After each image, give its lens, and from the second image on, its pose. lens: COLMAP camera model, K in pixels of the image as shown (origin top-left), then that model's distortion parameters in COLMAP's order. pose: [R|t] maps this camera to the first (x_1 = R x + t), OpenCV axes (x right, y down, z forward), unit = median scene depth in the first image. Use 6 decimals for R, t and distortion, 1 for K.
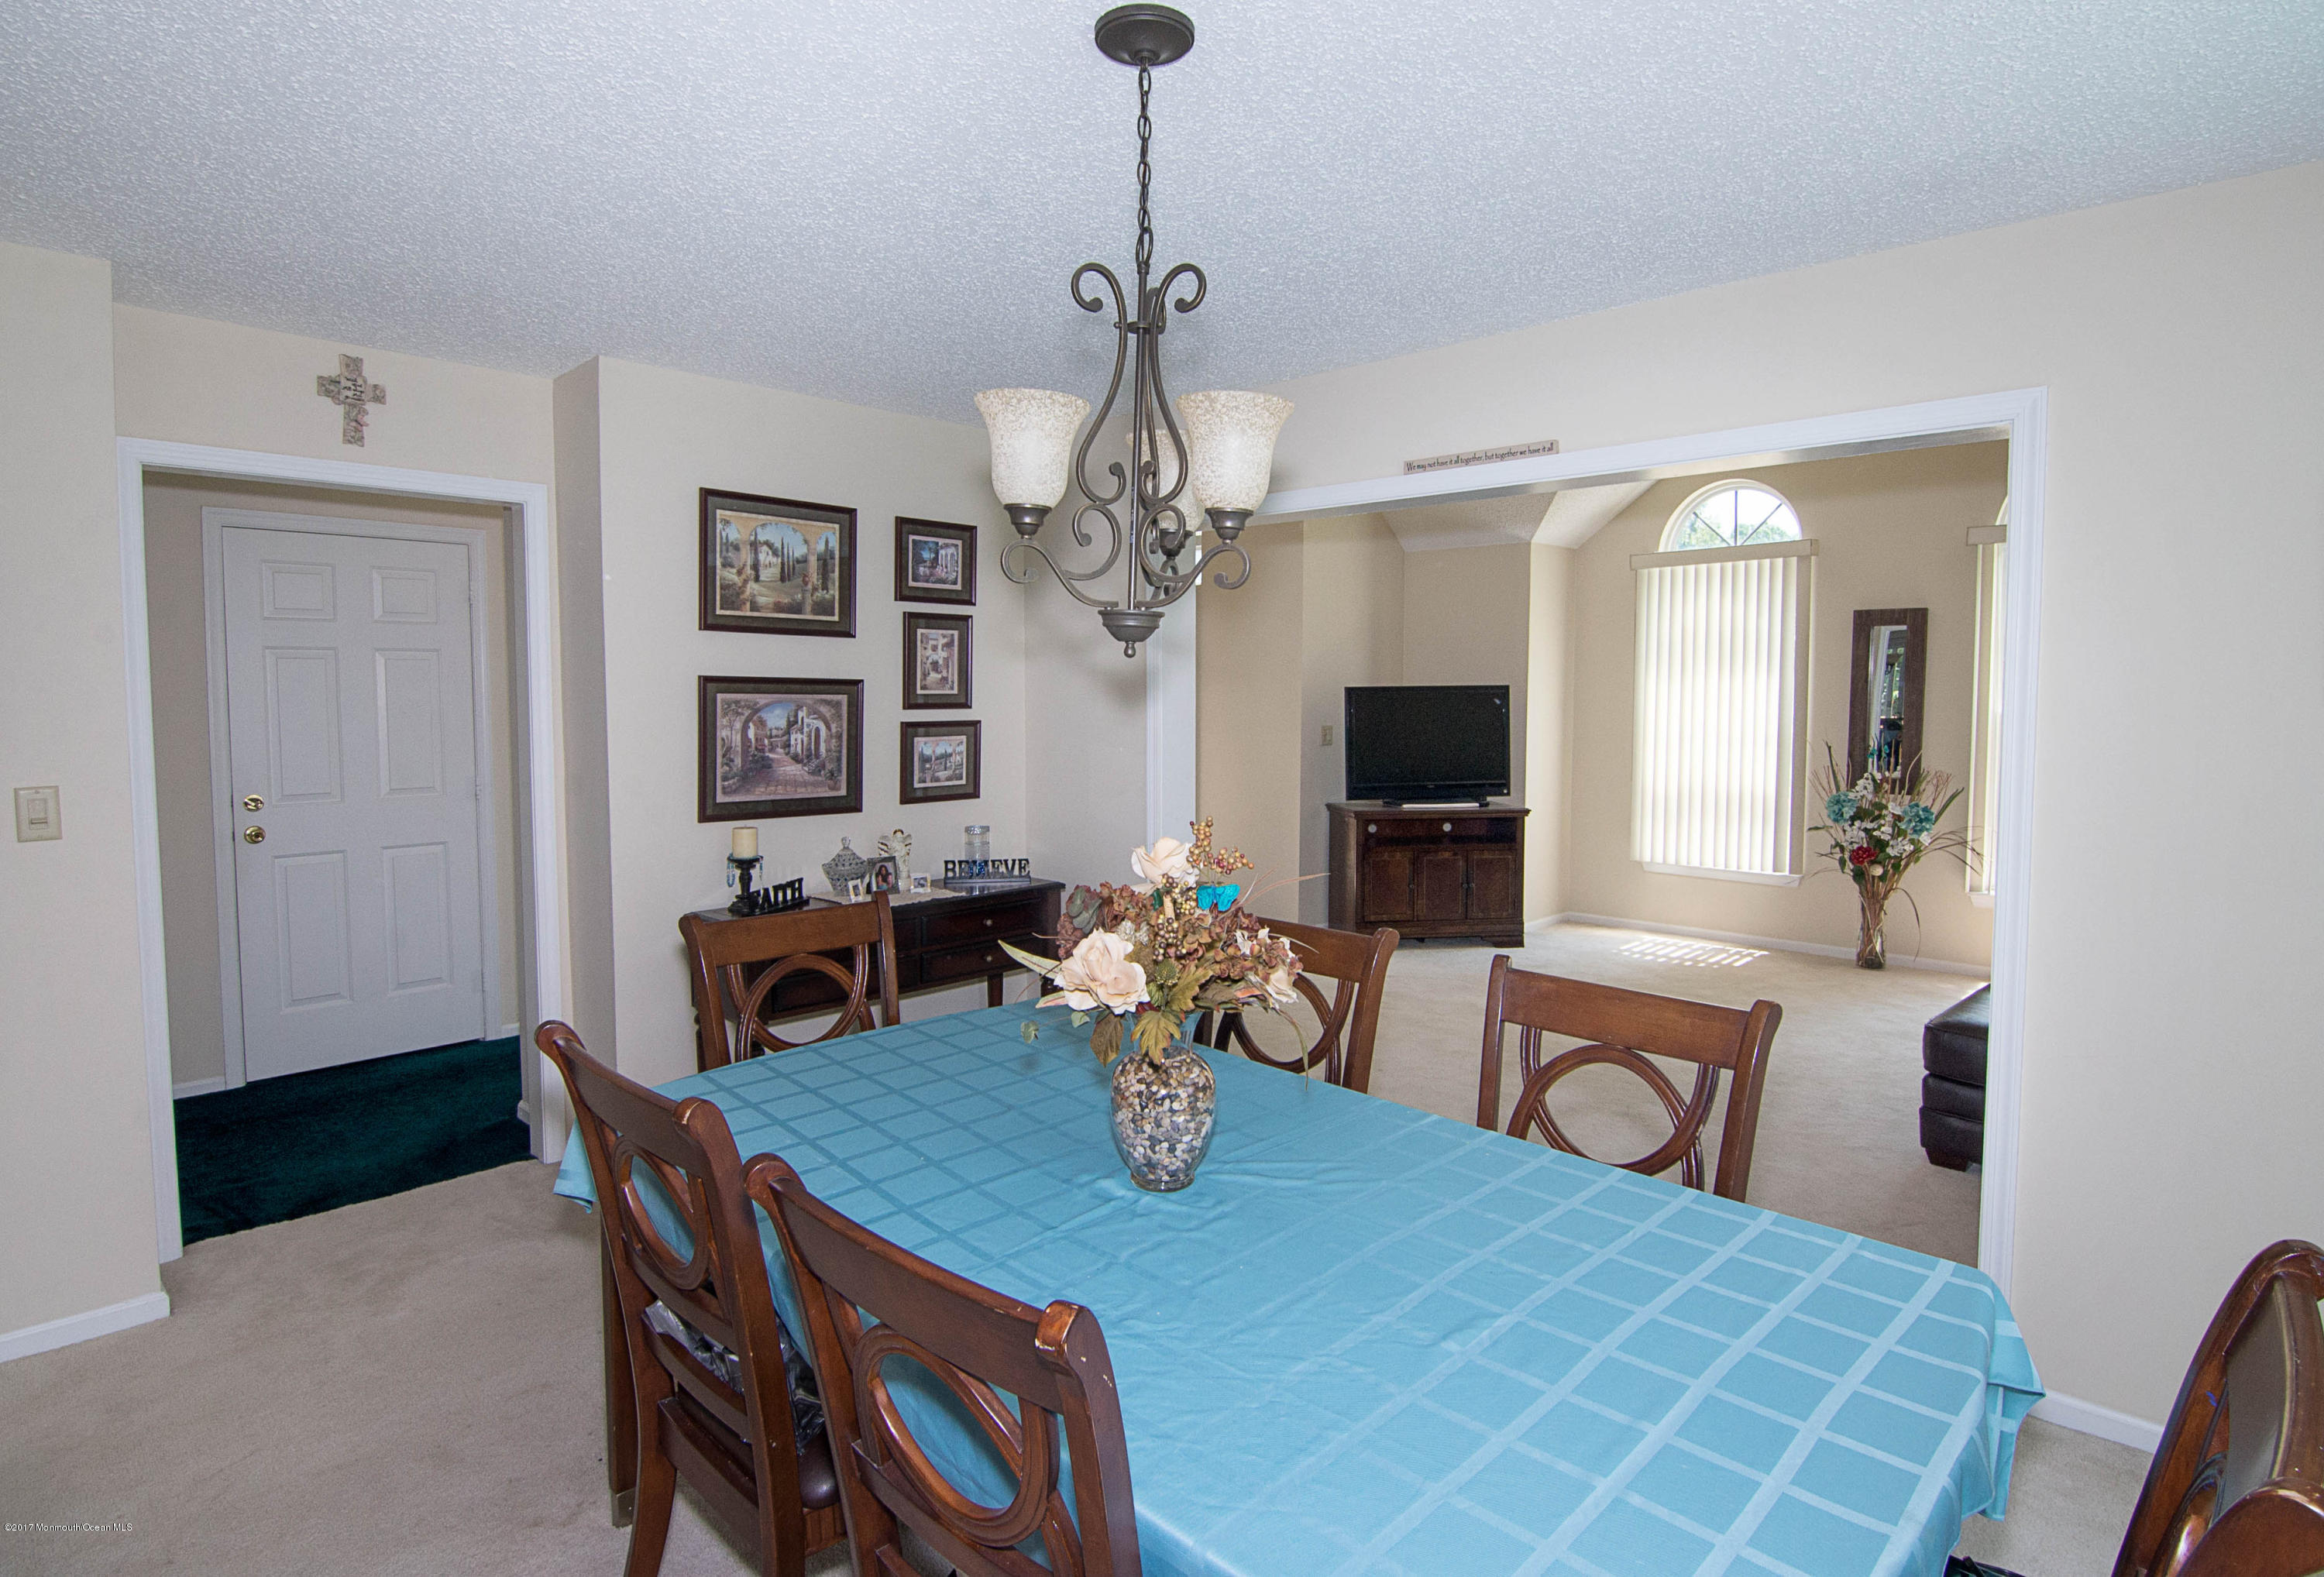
lens RADIAL K [[1211.8, 0, 1162.0], [0, 1211.8, 788.5], [0, 0, 1]] dist [-0.001288, -0.000090]
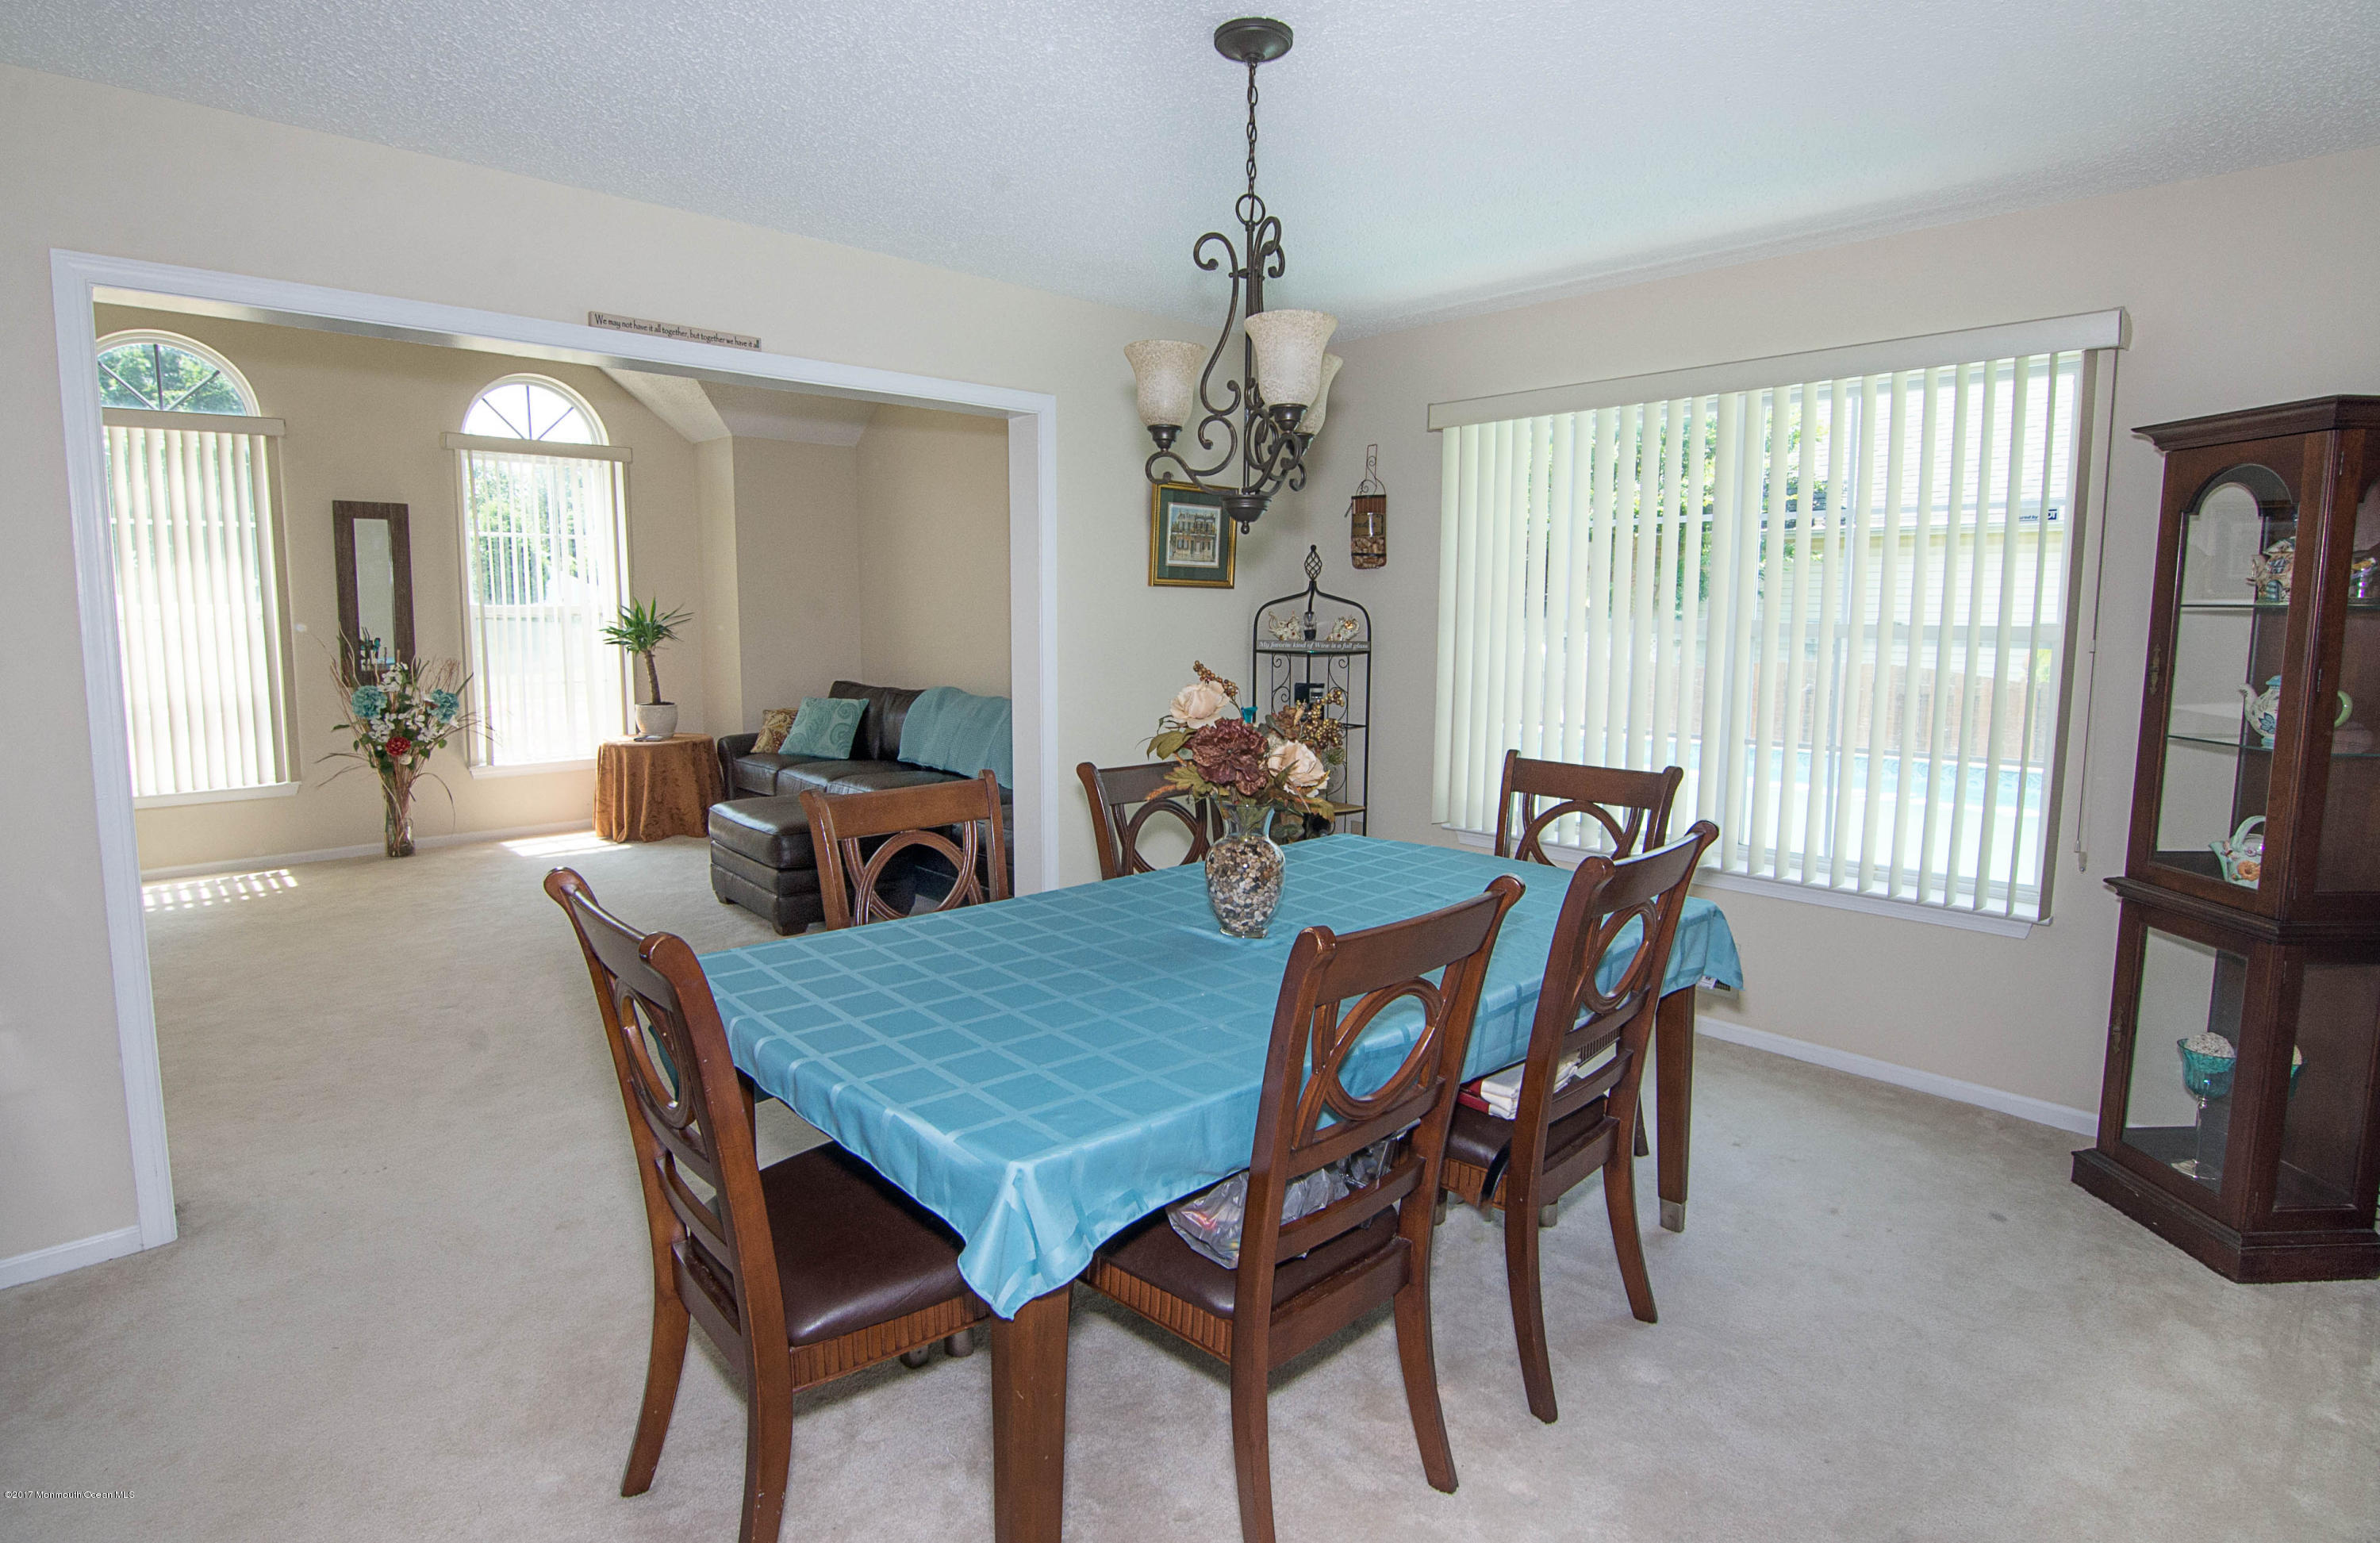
lens RADIAL K [[1195.3, 0, 1179.8], [0, 1195.3, 760.8], [0, 0, 1]] dist [-0.001688, -0.017890]
pose [[0.029262, -0.137296, 0.990098, -0.373353], [0.081654, 0.987540, 0.134528, -0.012822], [-0.996231, 0.076909, 0.040108, 0.293671]]
